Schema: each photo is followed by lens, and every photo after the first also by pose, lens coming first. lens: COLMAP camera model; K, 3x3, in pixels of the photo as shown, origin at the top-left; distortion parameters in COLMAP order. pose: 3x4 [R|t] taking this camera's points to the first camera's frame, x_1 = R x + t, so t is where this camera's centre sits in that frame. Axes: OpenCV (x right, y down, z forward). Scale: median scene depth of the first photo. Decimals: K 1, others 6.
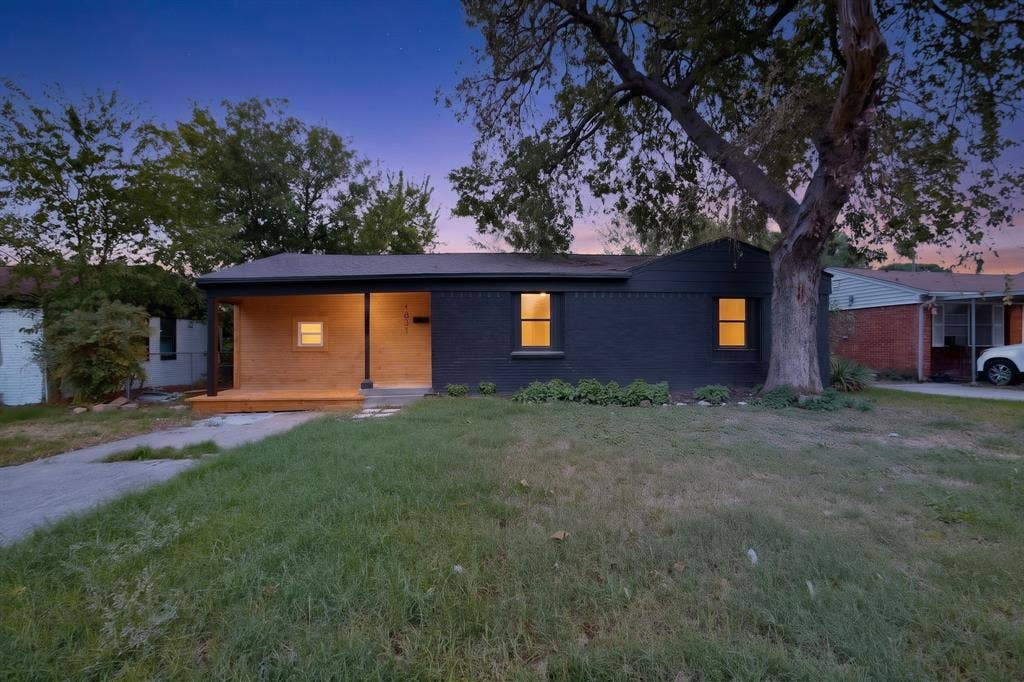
lens RADIAL K [[453.5, 0, 510.9], [0, 453.5, 343.6], [0, 0, 1]] dist [0.000391, -0.000025]
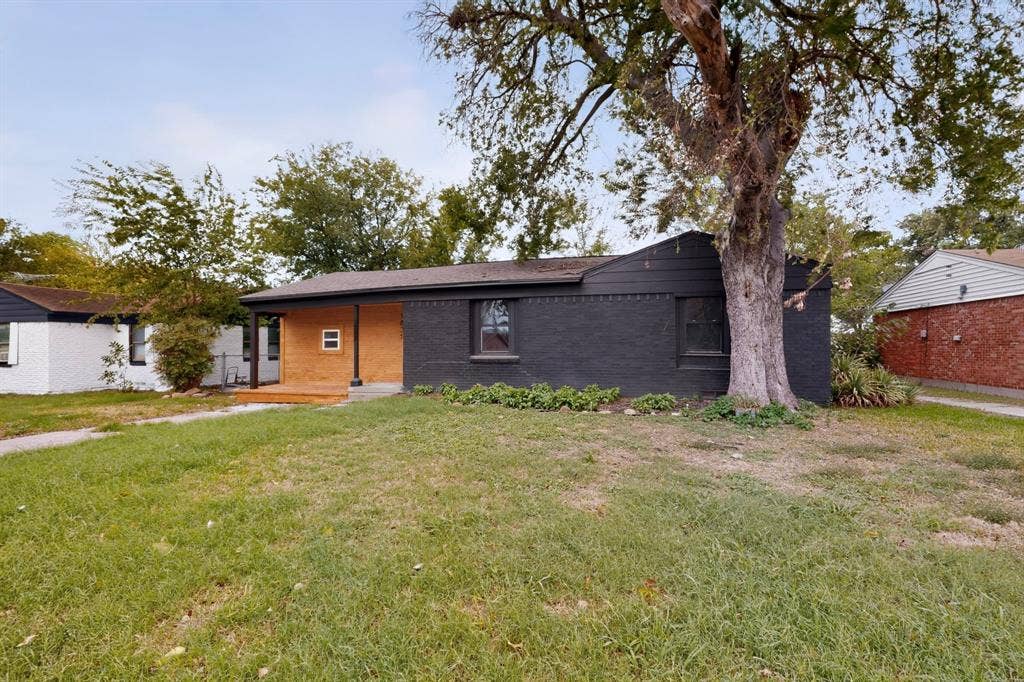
lens RADIAL K [[453.5, 0, 510.9], [0, 453.5, 343.6], [0, 0, 1]] dist [0.000391, -0.000025]
pose [[0.947150, -0.003213, -0.320776, 0.419446], [0.002264, 0.999992, -0.003331, -0.006609], [0.320784, 0.002429, 0.947149, 0.021733]]
